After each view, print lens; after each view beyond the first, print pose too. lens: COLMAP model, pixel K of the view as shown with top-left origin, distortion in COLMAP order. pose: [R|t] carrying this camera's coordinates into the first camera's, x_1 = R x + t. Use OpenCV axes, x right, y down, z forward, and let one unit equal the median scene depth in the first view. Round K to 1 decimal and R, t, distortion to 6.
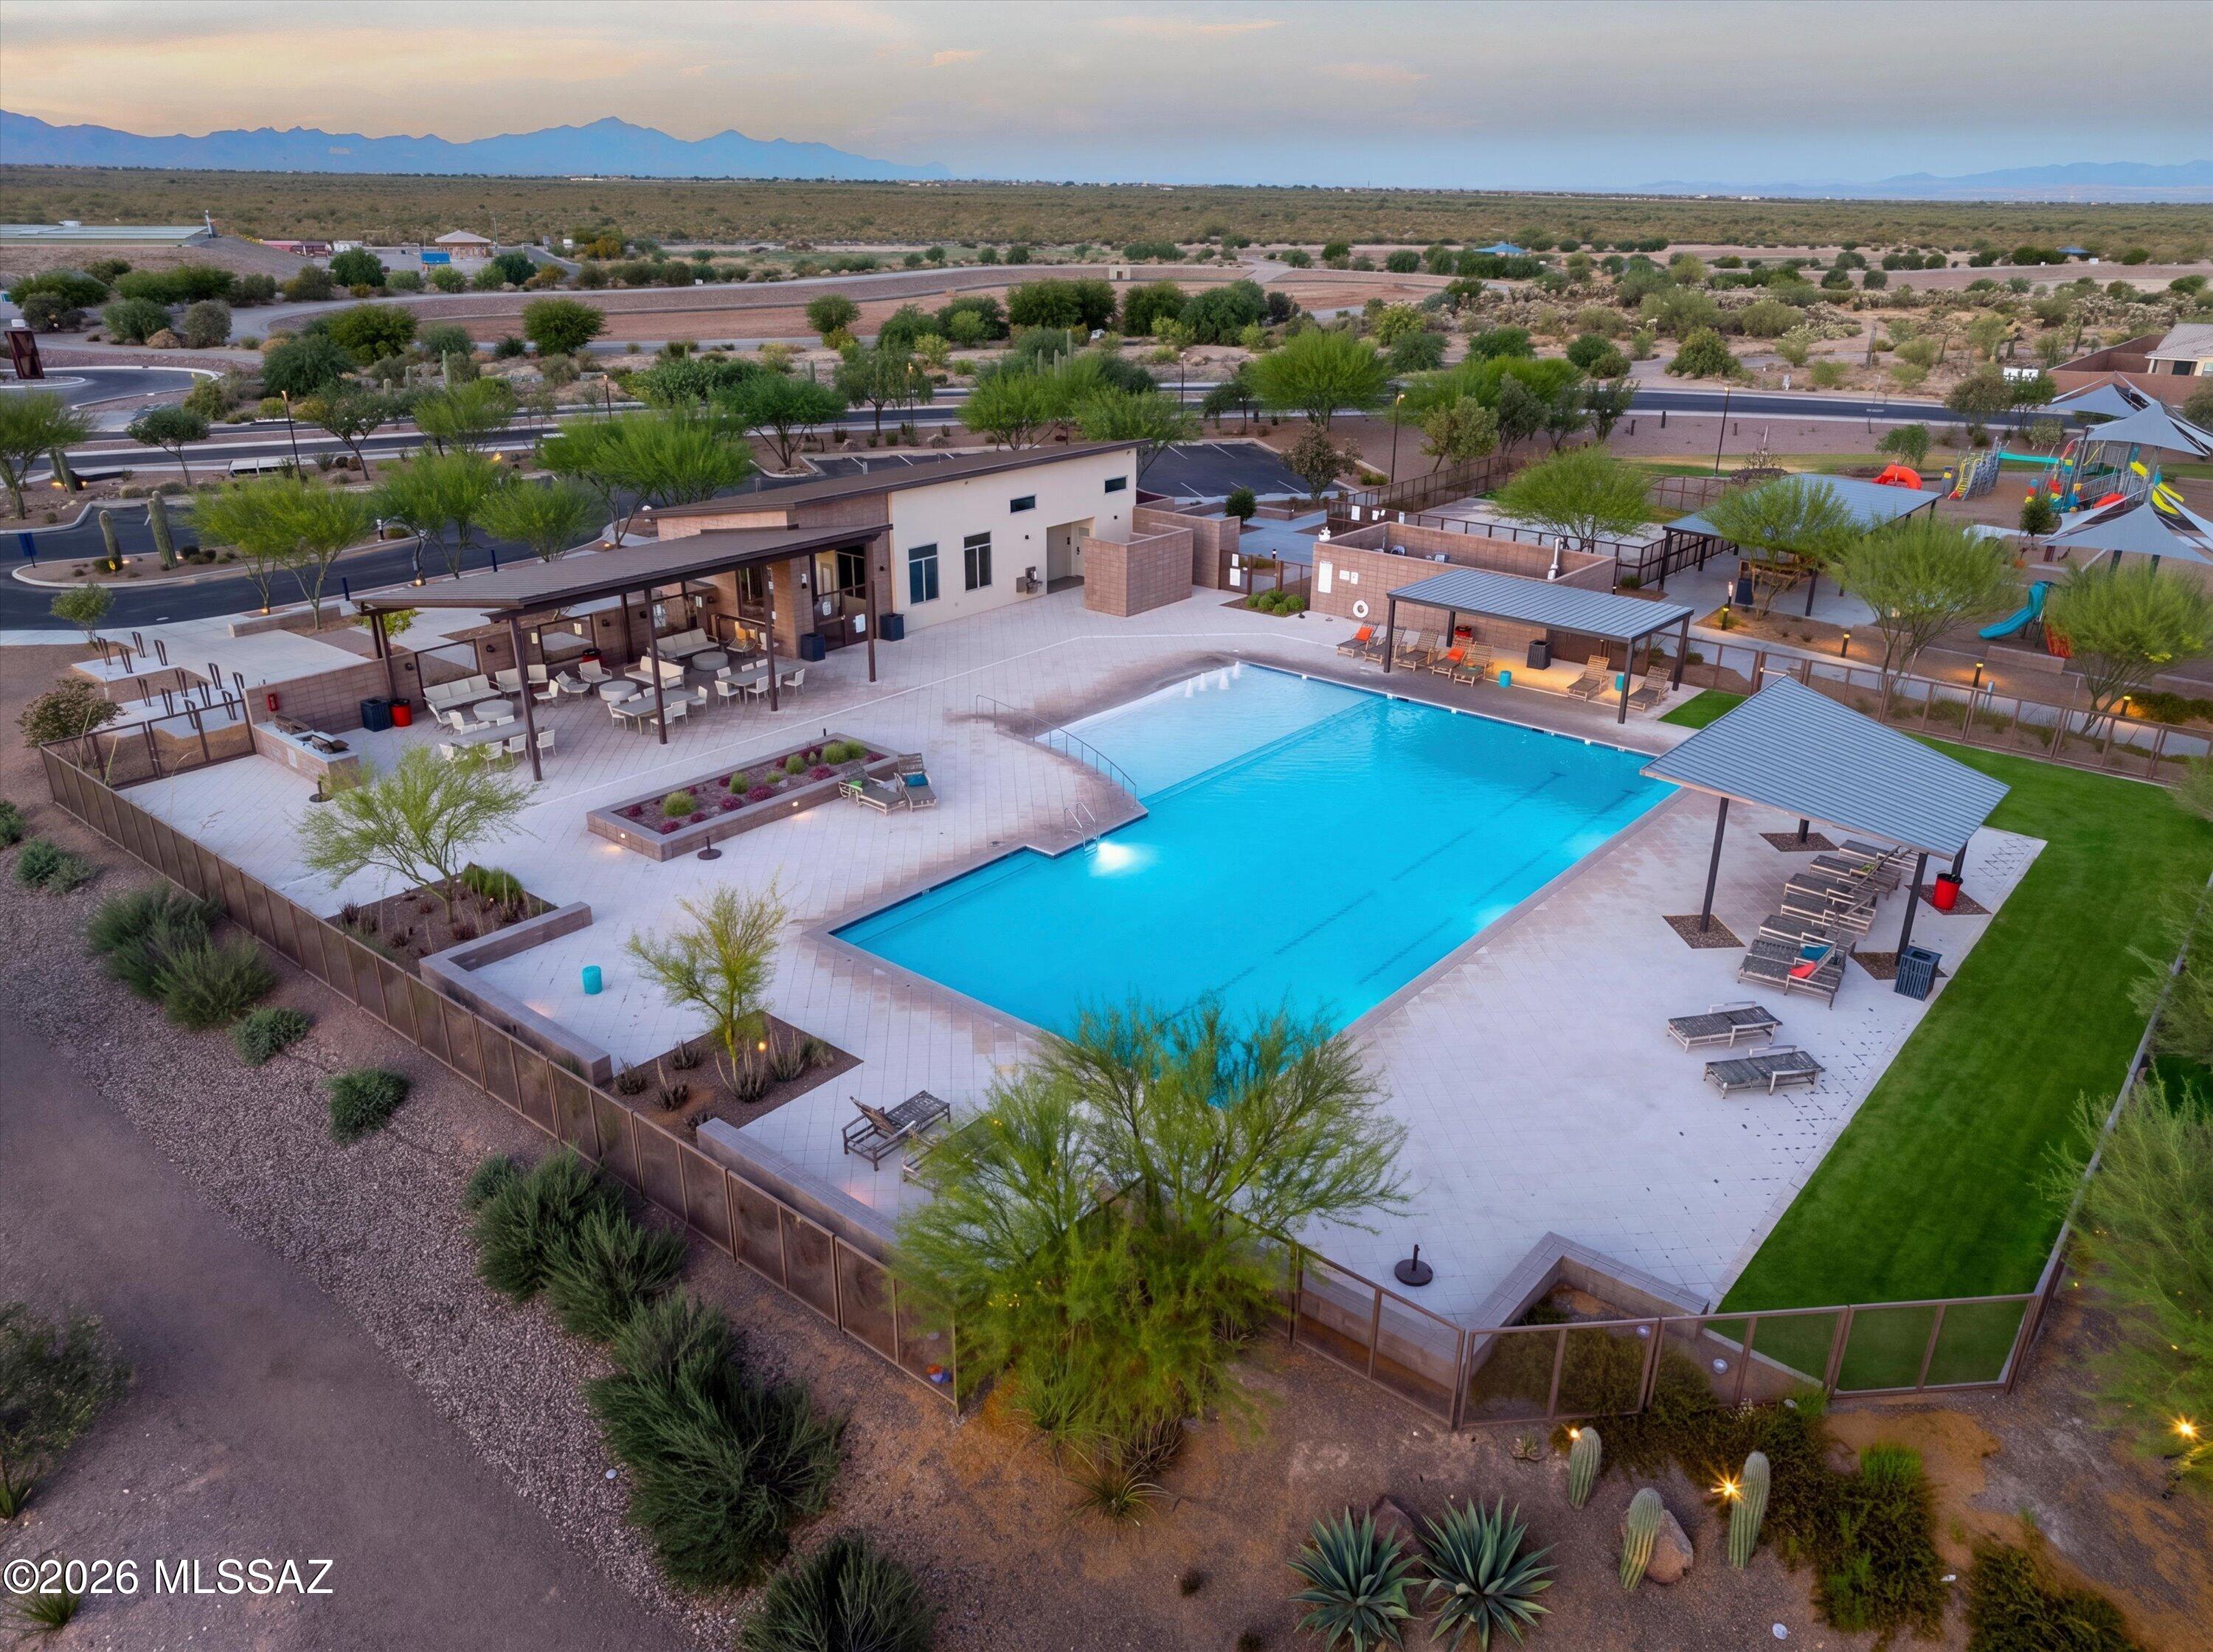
lens RADIAL K [[1544.7, 0, 1106.5], [0, 1544.7, 826.0], [0, 0, 1]] dist [0.002820, 0.002418]
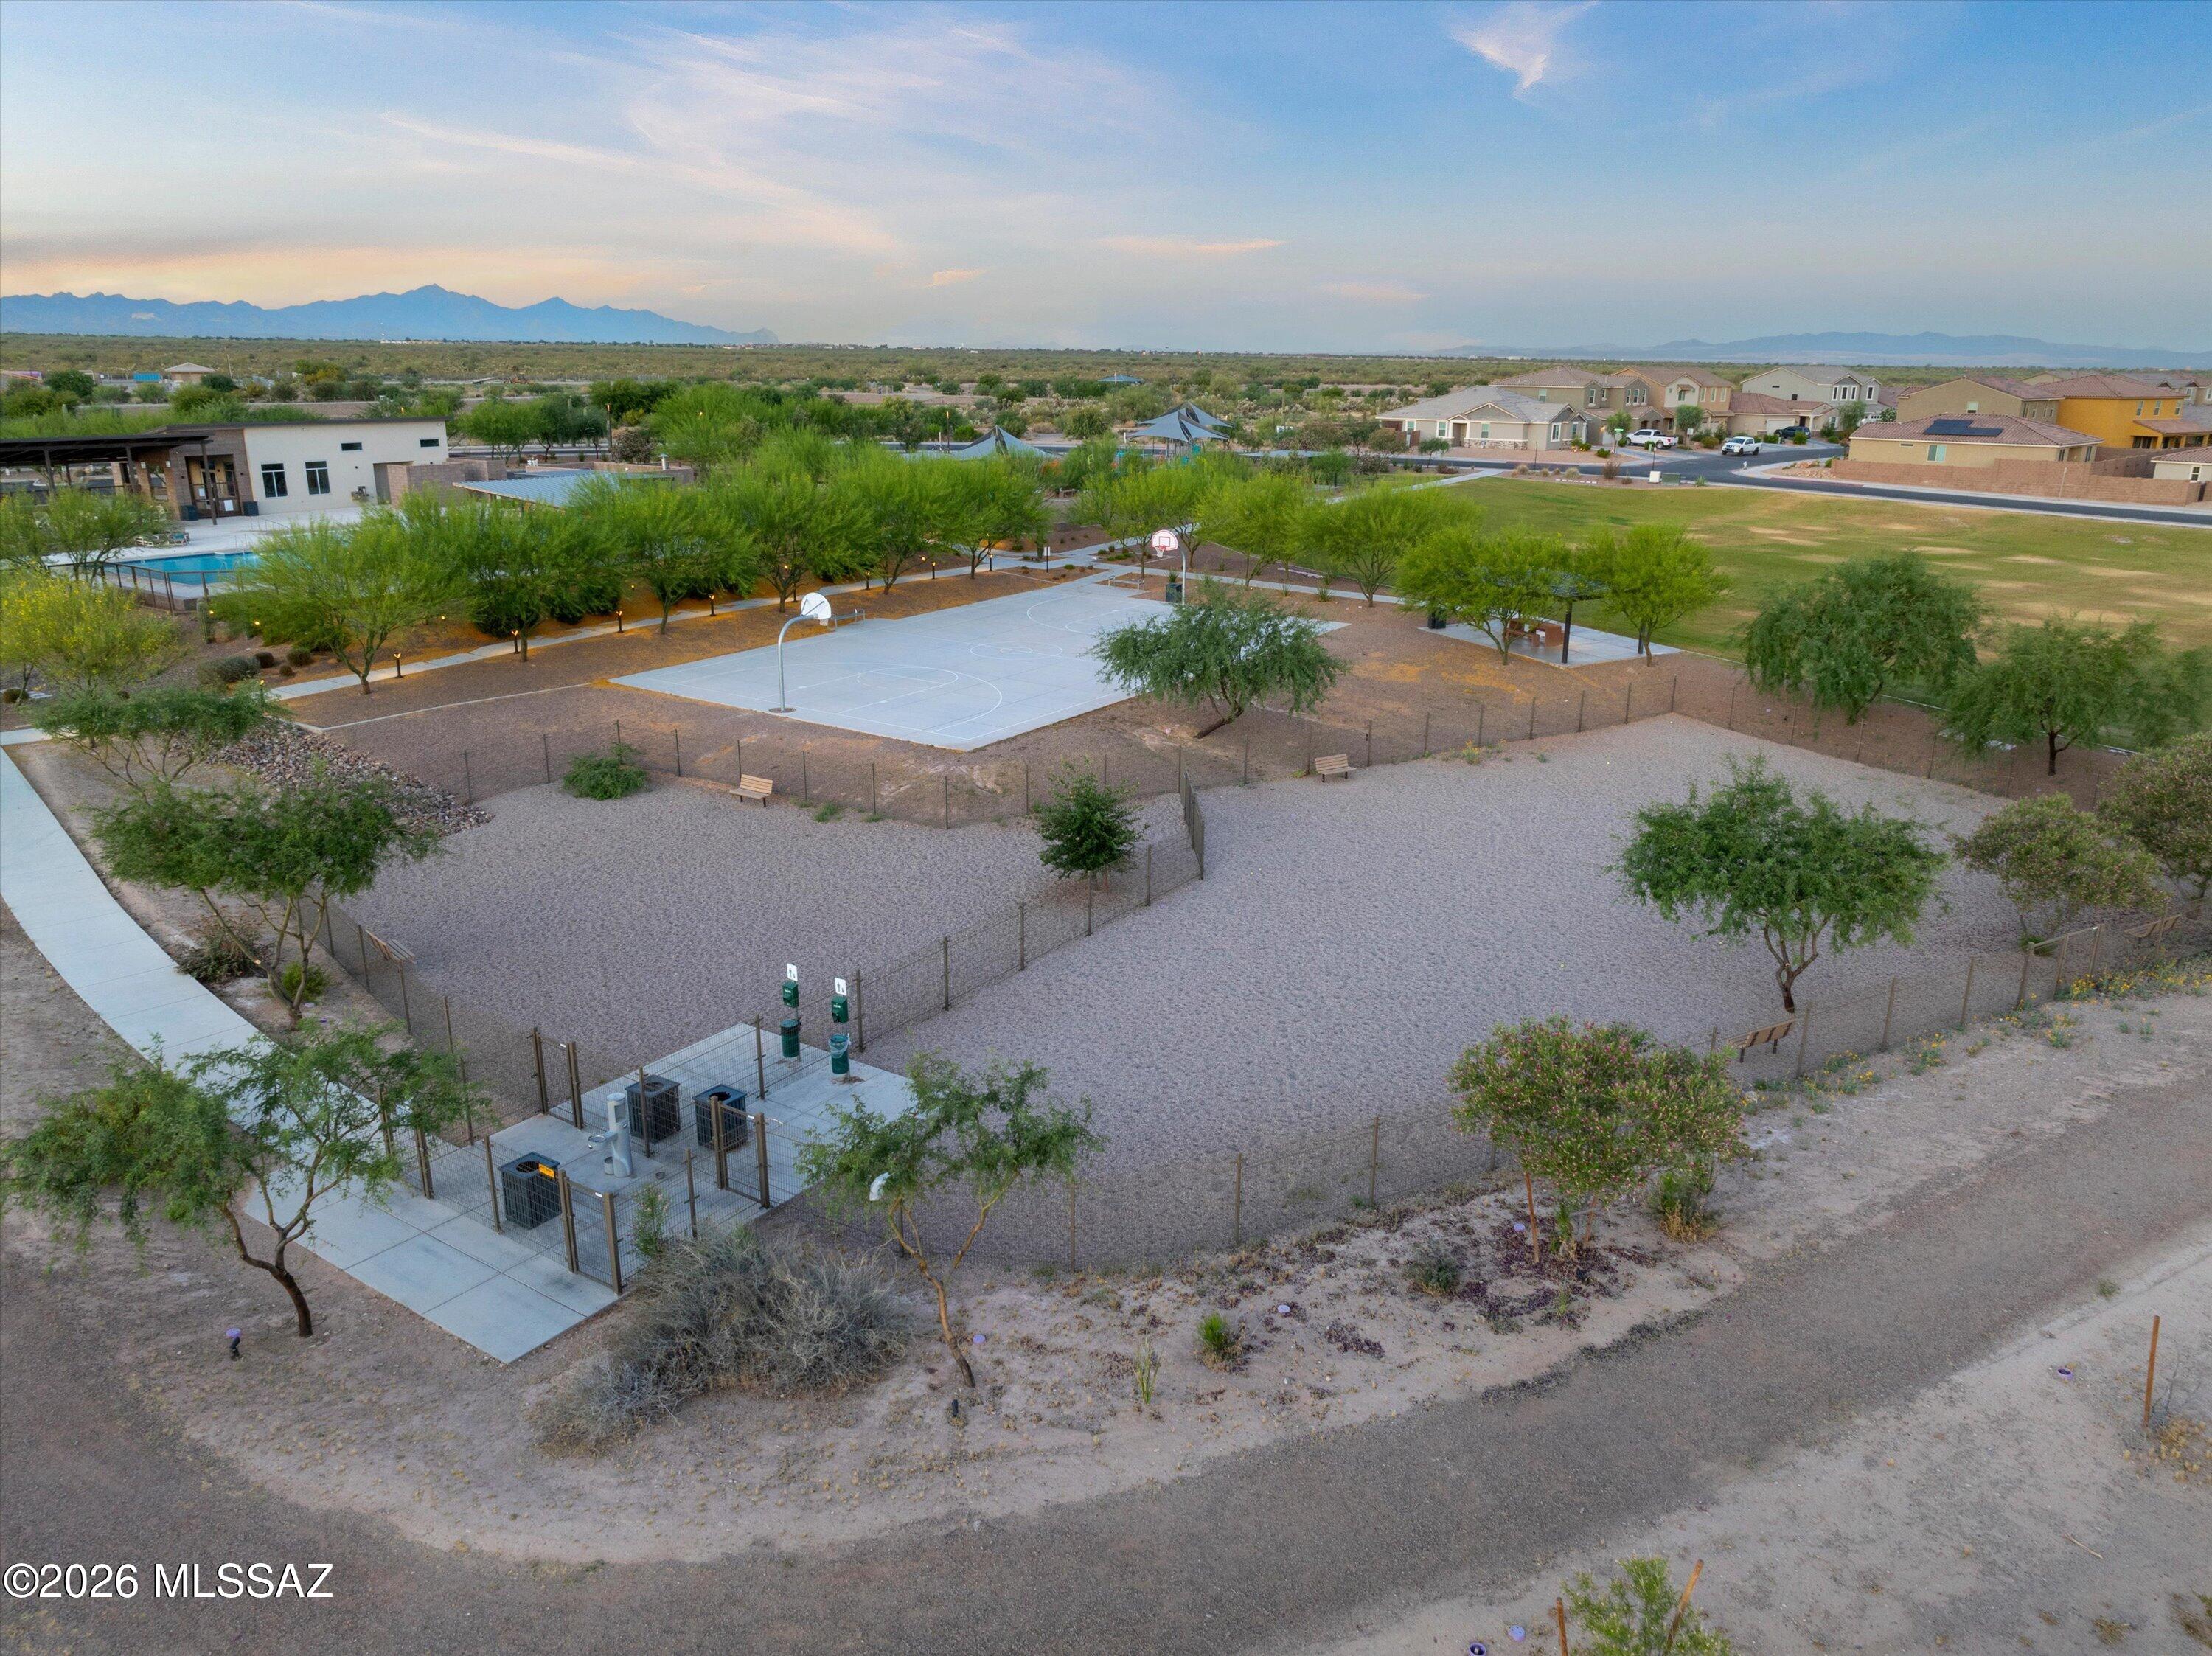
lens RADIAL K [[1592.4, 0, 1099.4], [0, 1592.4, 786.6], [0, 0, 1]] dist [-0.011808, -0.005226]
pose [[0.995481, -0.027391, 0.090923, 0.655074], [0.038691, 0.991409, -0.124942, 0.449821], [-0.086720, 0.127896, 0.987989, -0.804307]]
